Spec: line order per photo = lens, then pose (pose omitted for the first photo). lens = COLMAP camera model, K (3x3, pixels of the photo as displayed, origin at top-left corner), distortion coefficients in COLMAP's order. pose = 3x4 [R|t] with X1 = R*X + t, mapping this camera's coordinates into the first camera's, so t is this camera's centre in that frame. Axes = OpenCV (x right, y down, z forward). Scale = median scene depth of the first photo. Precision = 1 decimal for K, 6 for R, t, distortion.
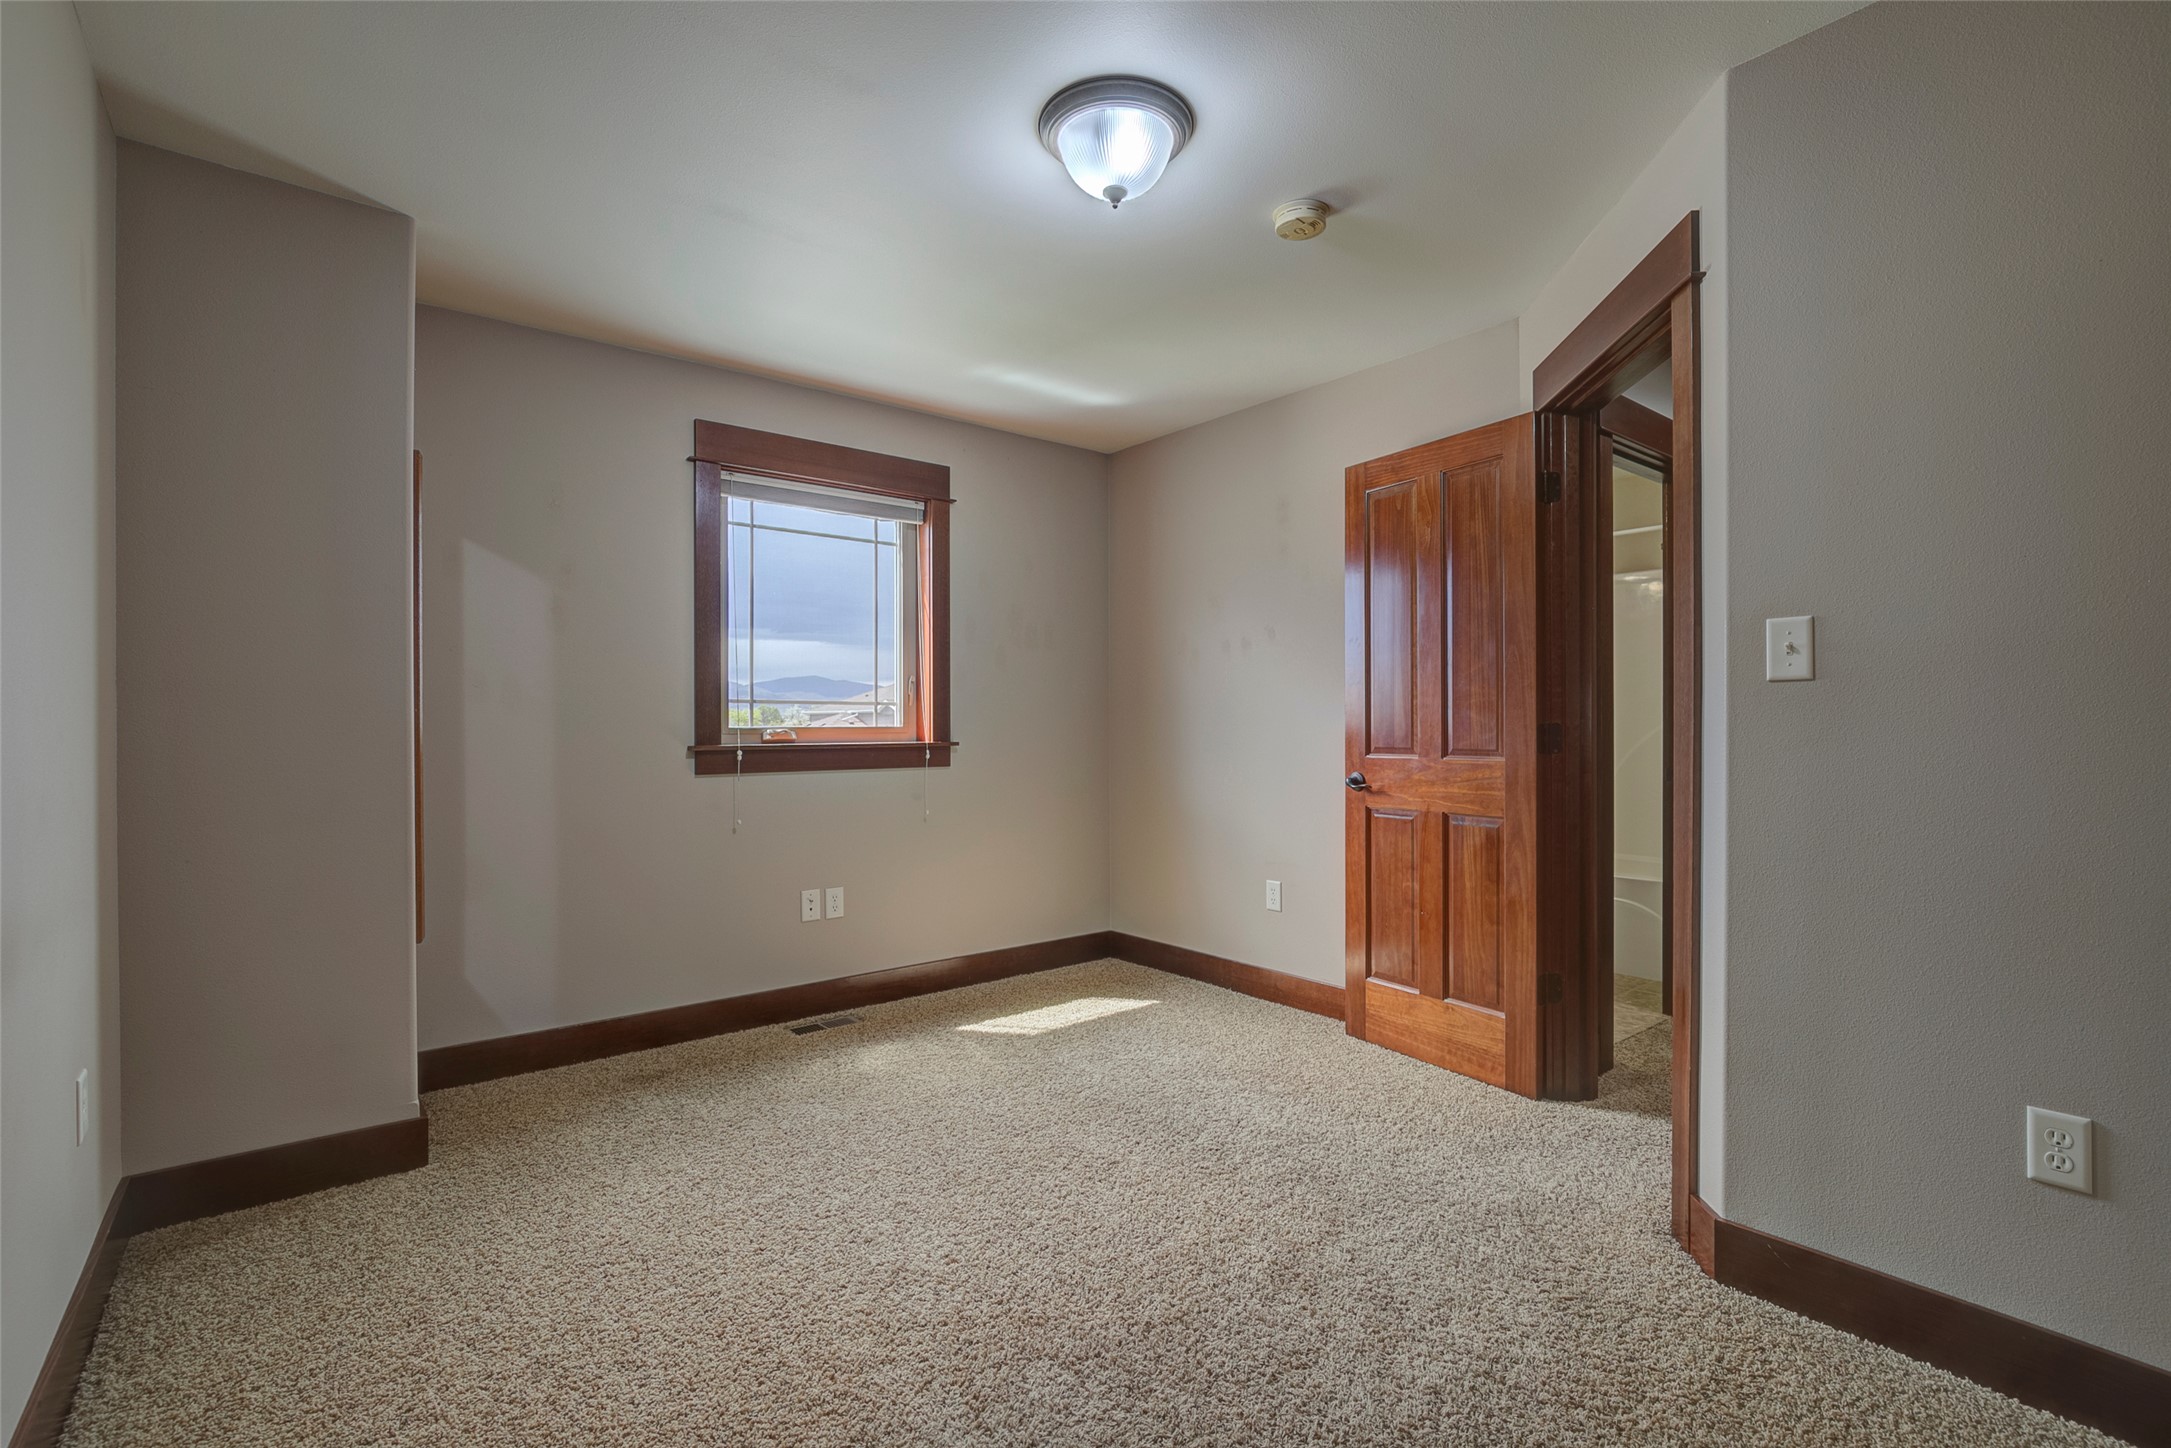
lens RADIAL K [[996.7, 0, 1097.3], [0, 996.7, 725.7], [0, 0, 1]] dist [-0.002625, -0.000277]
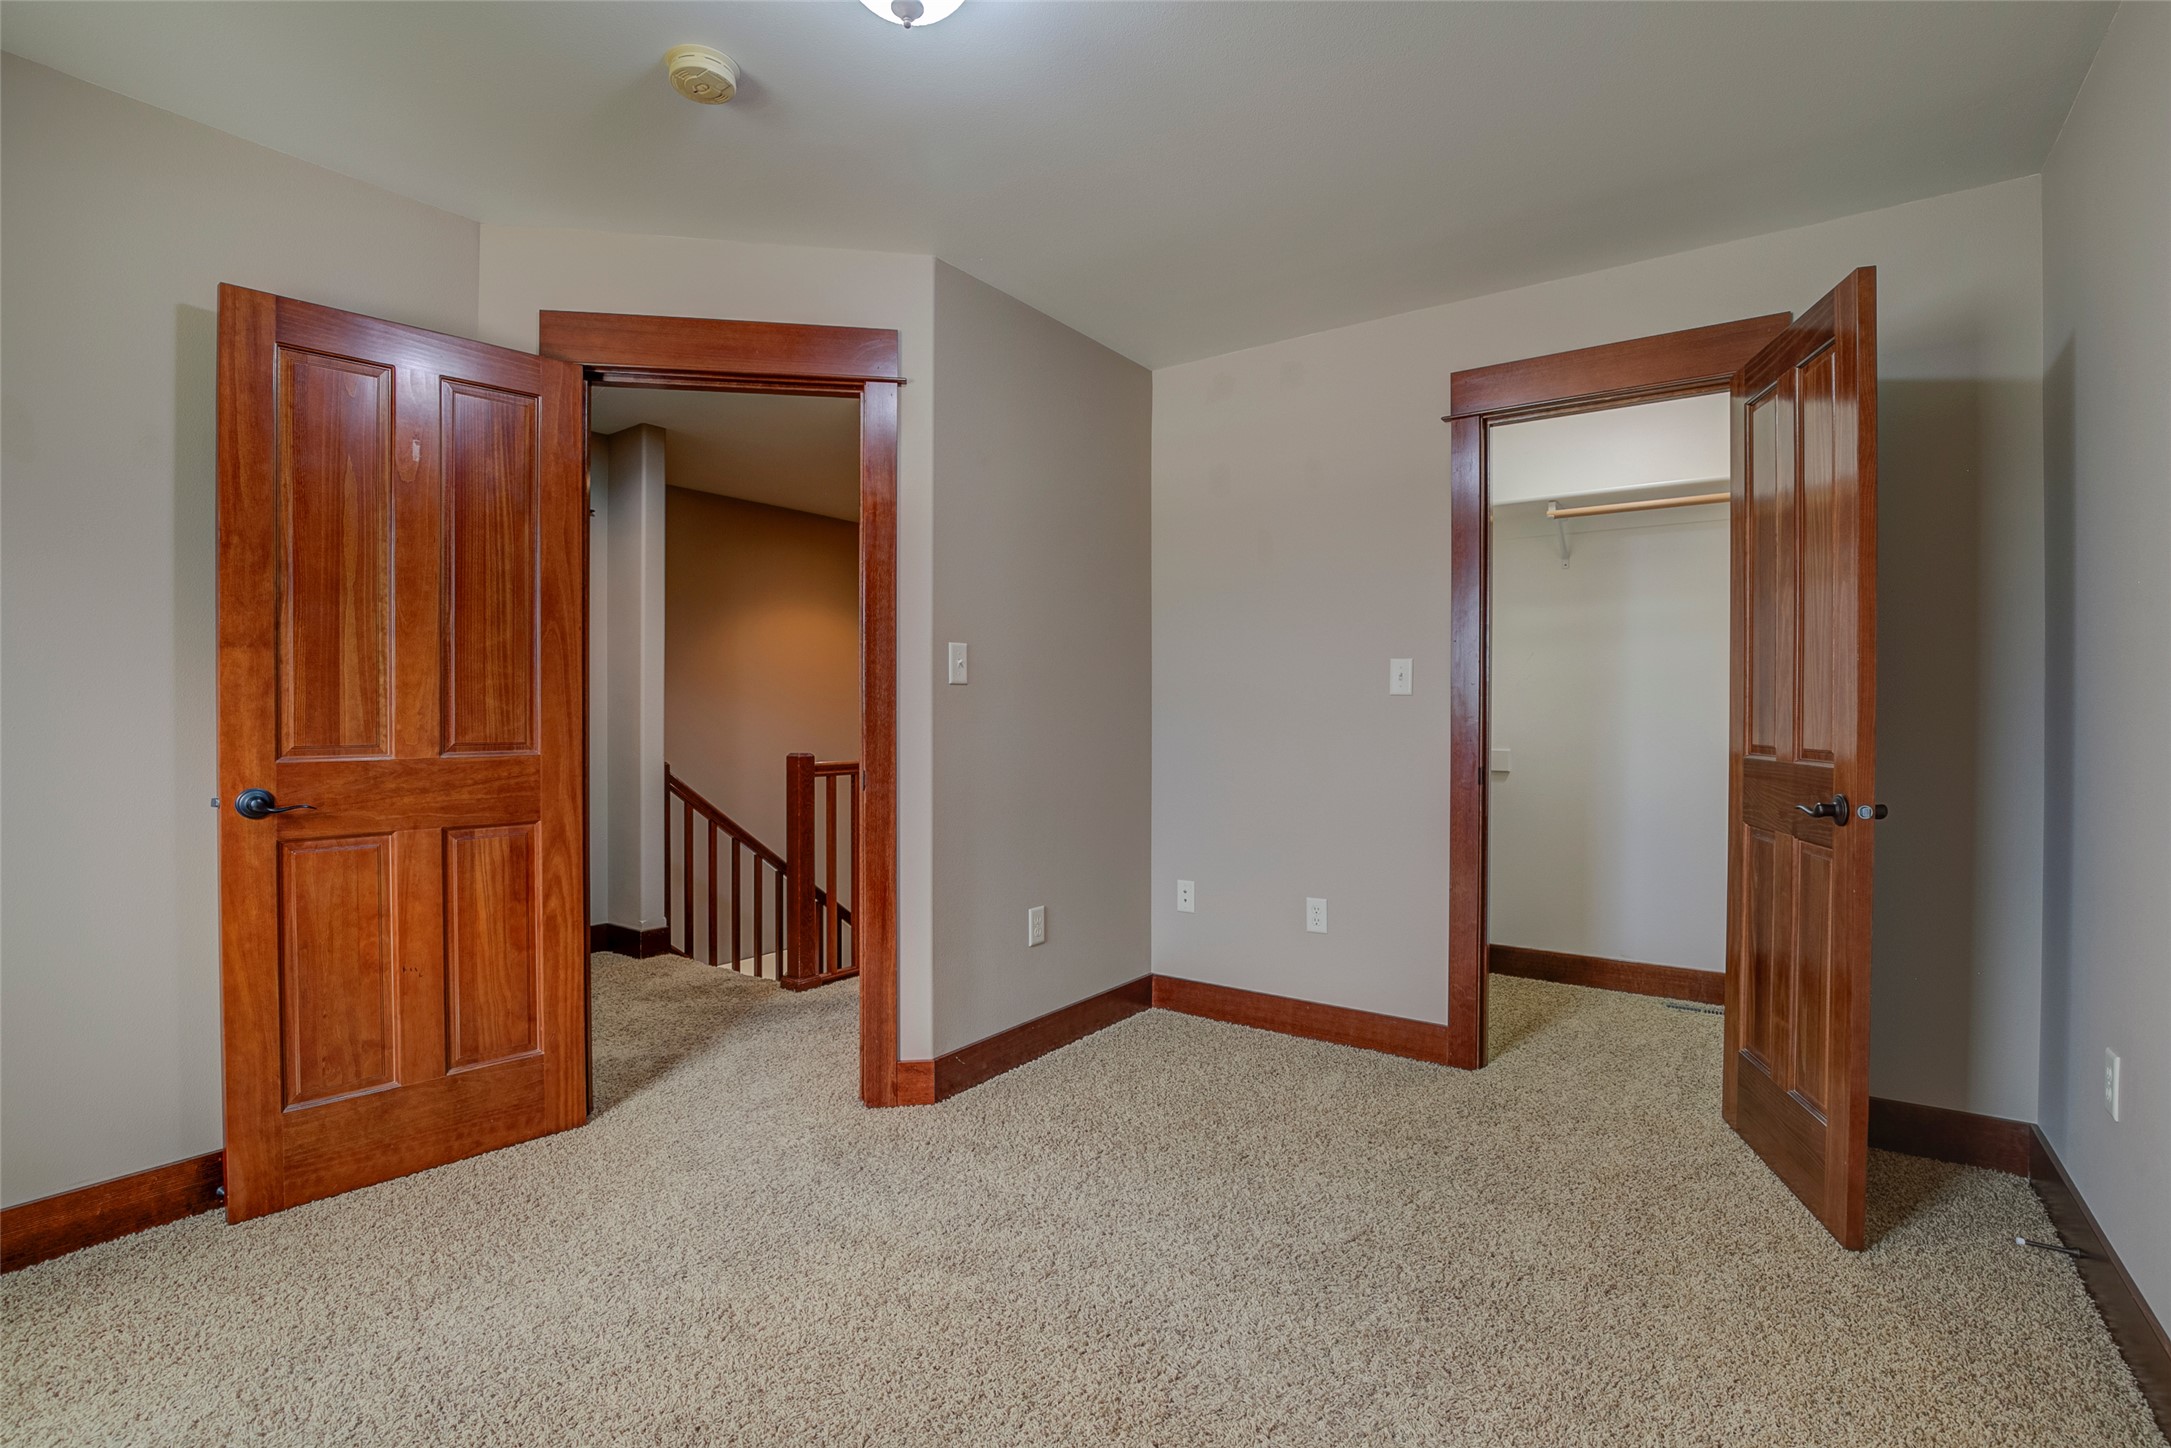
lens RADIAL K [[996.7, 0, 1097.3], [0, 996.7, 725.7], [0, 0, 1]] dist [-0.002625, -0.000277]
pose [[-0.260391, -0.006250, 0.965483, -0.525450], [0.001846, 0.999974, 0.006971, 0.005203], [-0.965501, 0.003598, -0.260373, 0.735608]]
